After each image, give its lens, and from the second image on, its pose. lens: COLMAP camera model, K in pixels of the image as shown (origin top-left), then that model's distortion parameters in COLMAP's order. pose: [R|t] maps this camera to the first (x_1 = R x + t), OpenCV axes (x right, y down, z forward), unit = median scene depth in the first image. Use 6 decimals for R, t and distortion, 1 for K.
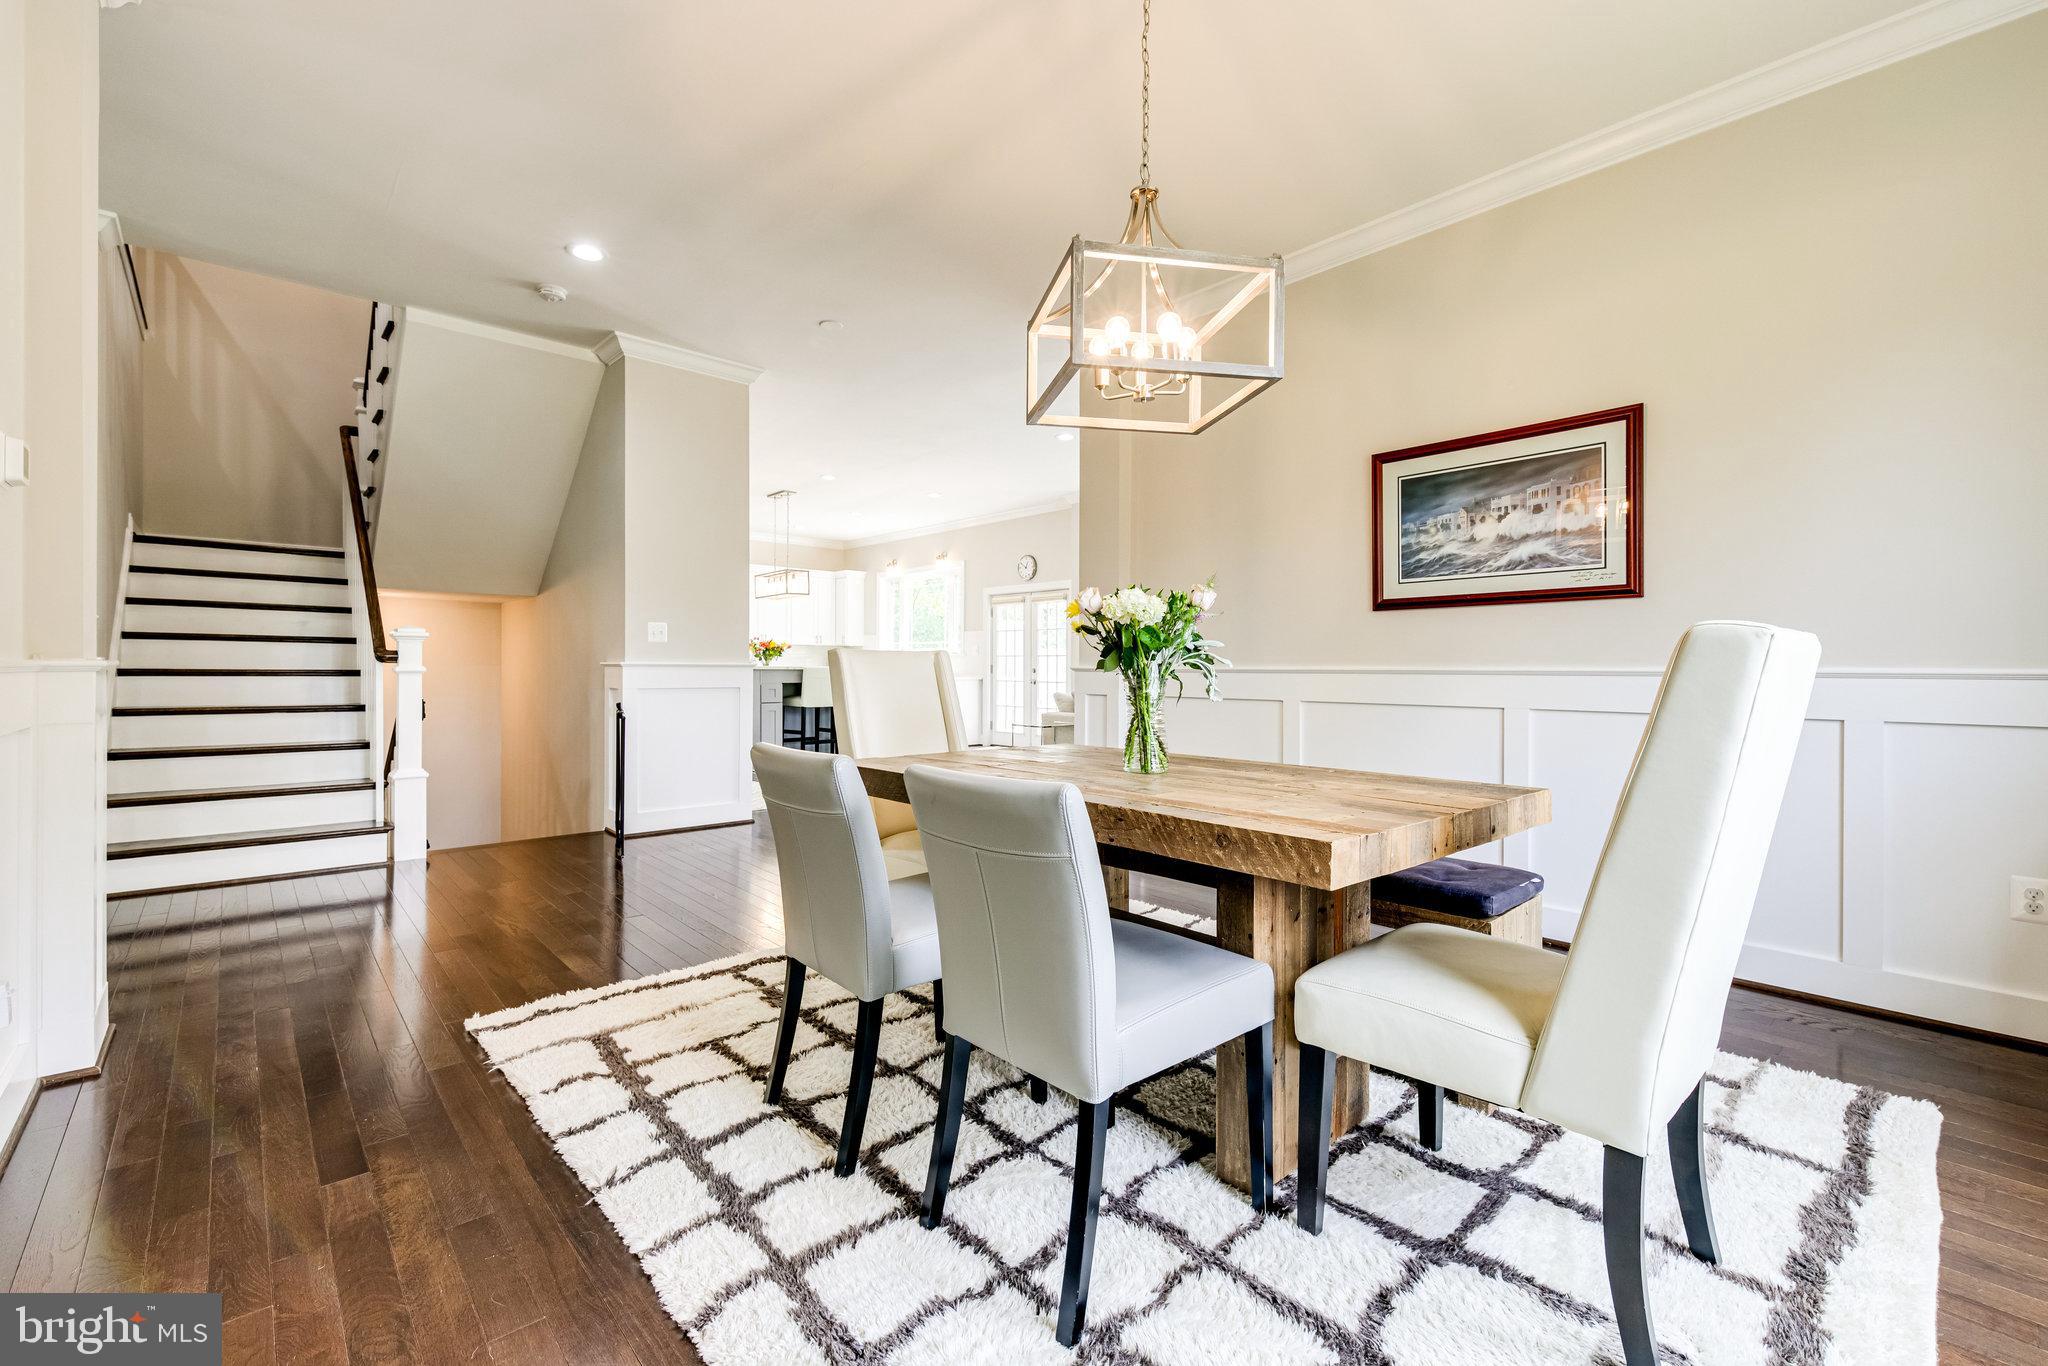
lens RADIAL K [[880.3, 0, 1027.6], [0, 880.3, 678.6], [0, 0, 1]] dist [0.005820, 0.000172]
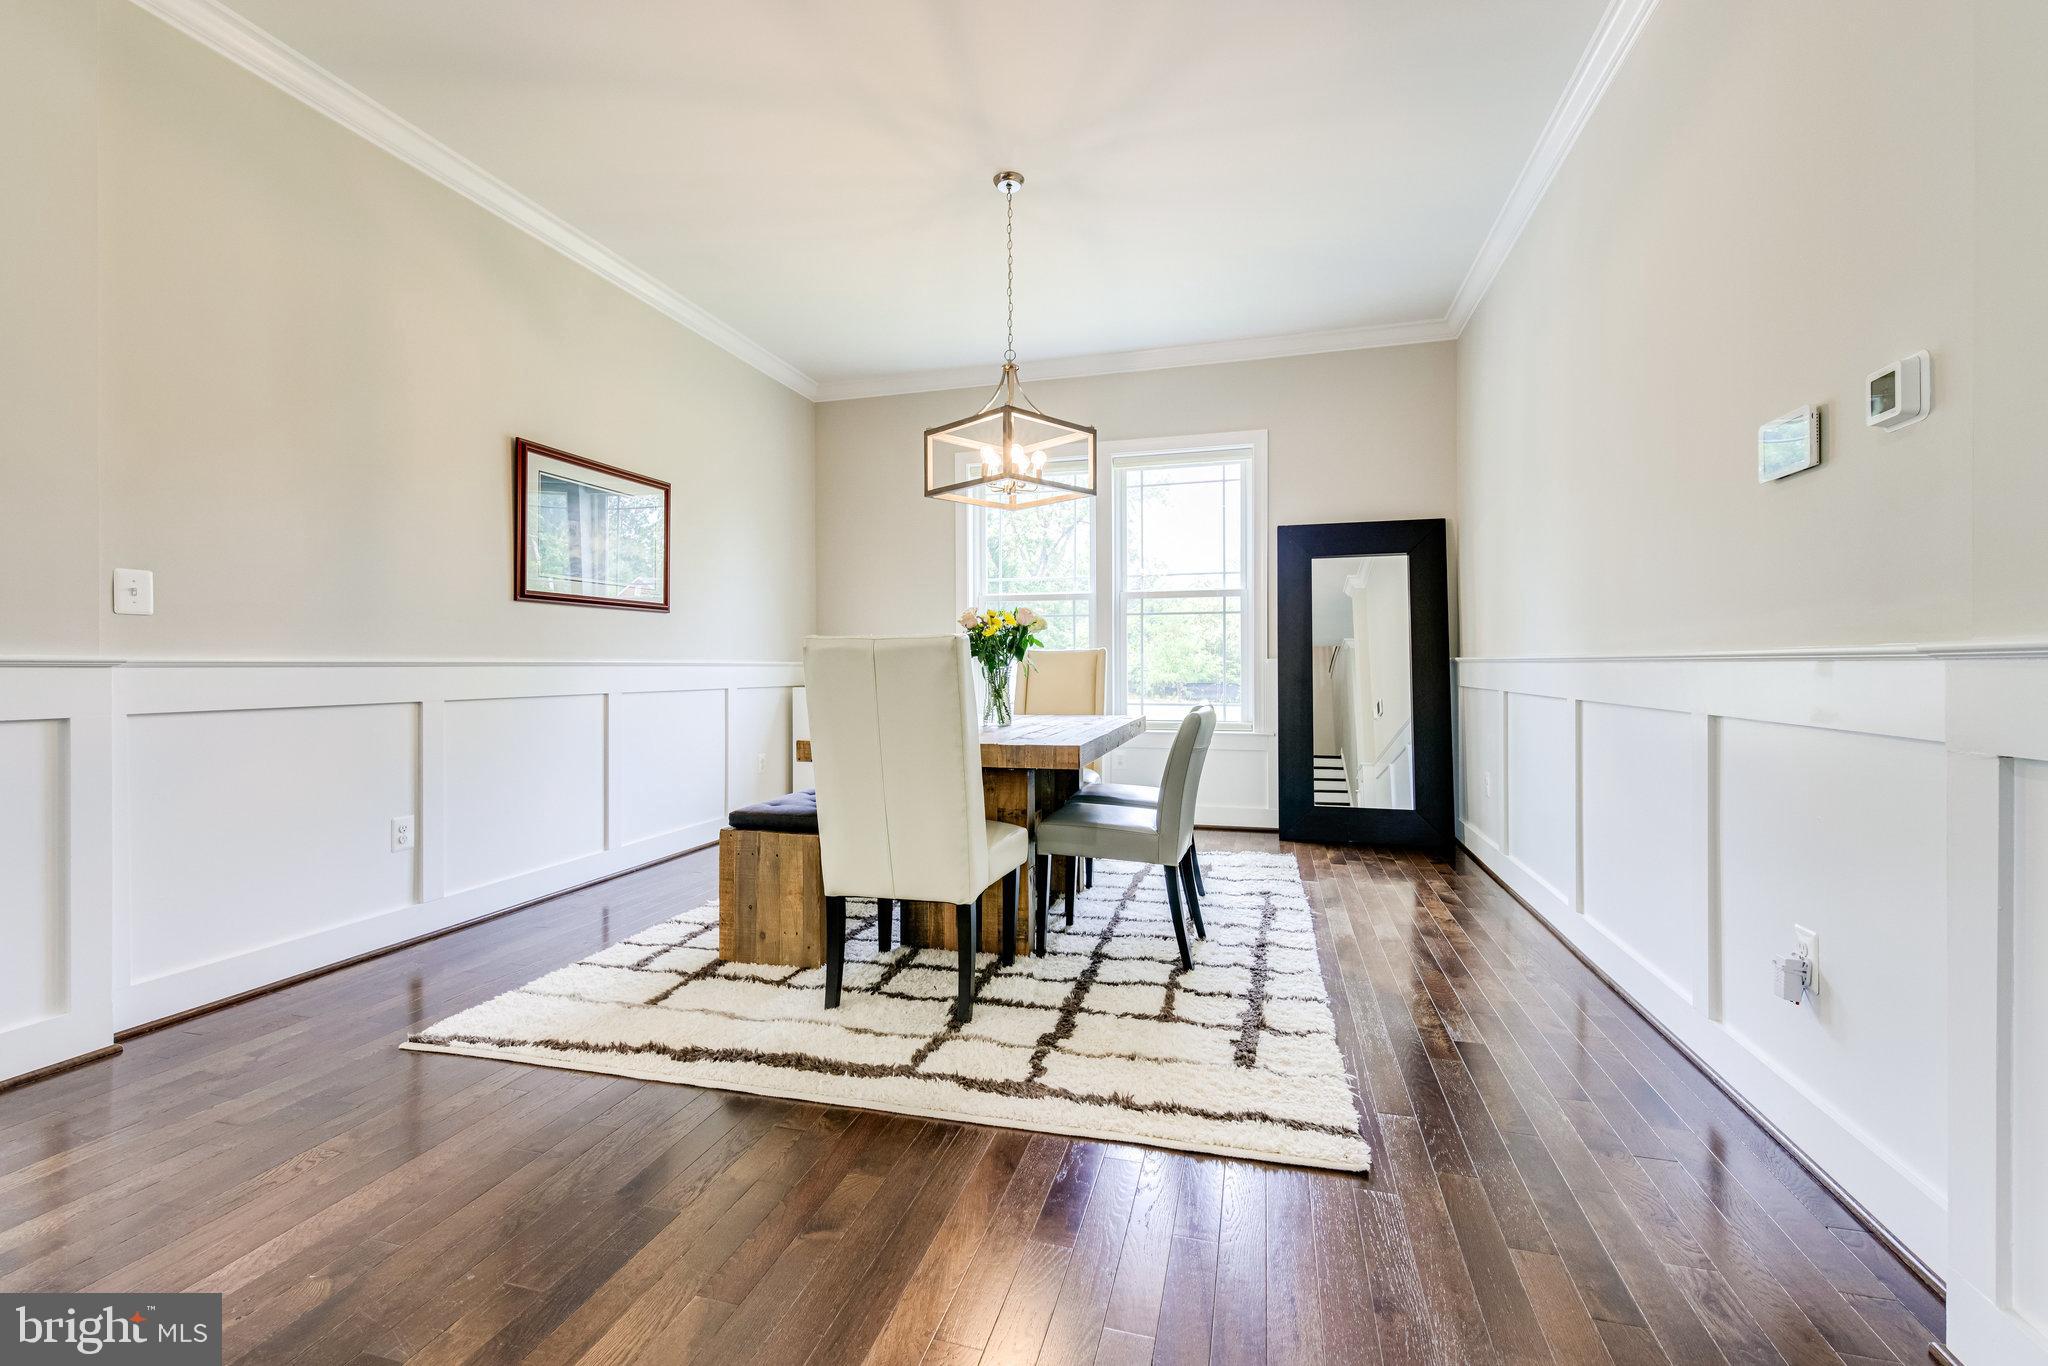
lens RADIAL K [[880.3, 0, 1025.5], [0, 880.3, 668.2], [0, 0, 1]] dist [0.005820, 0.000172]
pose [[-0.538619, -0.008848, 0.842503, -0.990993], [0.001491, 0.999933, 0.011454, -0.018997], [-0.842548, 0.007425, -0.538570, 1.467805]]
